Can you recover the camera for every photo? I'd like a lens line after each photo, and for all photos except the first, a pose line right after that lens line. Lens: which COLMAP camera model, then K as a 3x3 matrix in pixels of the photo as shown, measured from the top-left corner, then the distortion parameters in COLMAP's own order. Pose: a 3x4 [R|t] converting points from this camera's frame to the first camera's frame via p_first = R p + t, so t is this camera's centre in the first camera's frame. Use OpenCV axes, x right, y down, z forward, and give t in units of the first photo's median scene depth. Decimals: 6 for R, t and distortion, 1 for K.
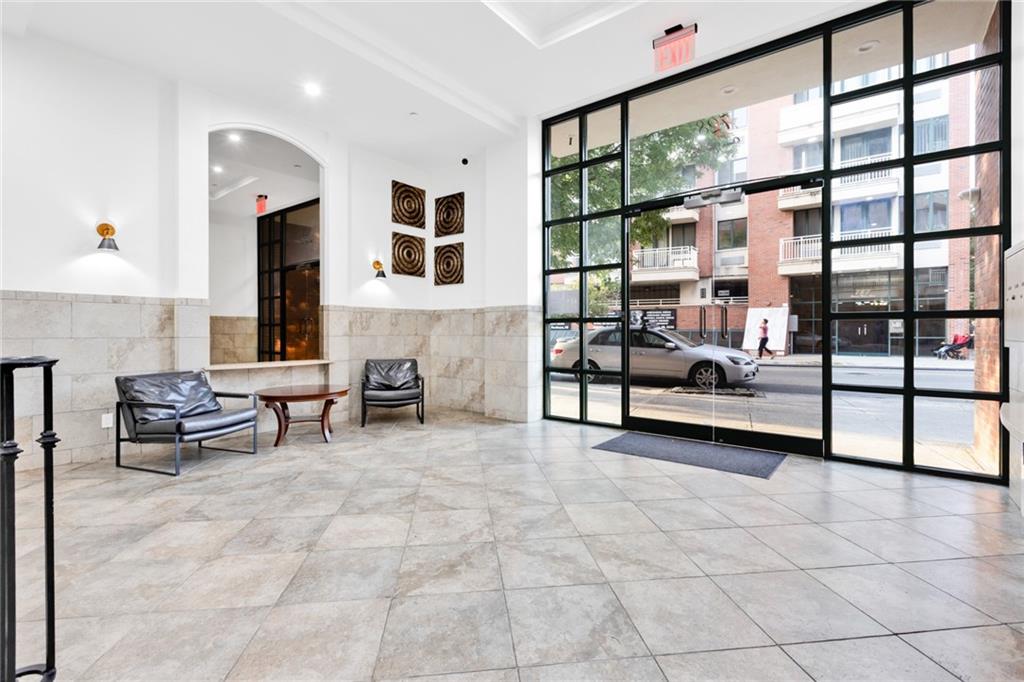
lens RADIAL K [[451.2, 0, 507.1], [0, 451.2, 327.8], [0, 0, 1]] dist [0.000589, 0.000000]
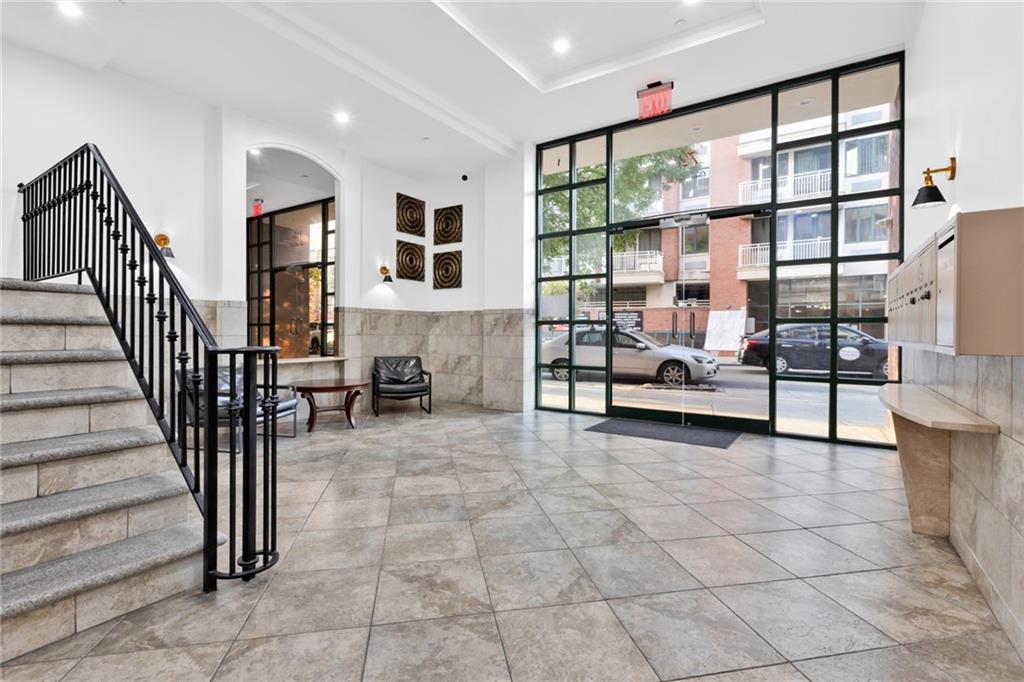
lens RADIAL K [[451.2, 0, 507.1], [0, 451.2, 327.8], [0, 0, 1]] dist [0.000589, 0.000000]
pose [[0.997580, 0.006197, 0.069257, -0.073778], [-0.006143, 0.999981, -0.000994, -0.000659], [-0.069262, 0.000566, 0.997598, -0.129027]]
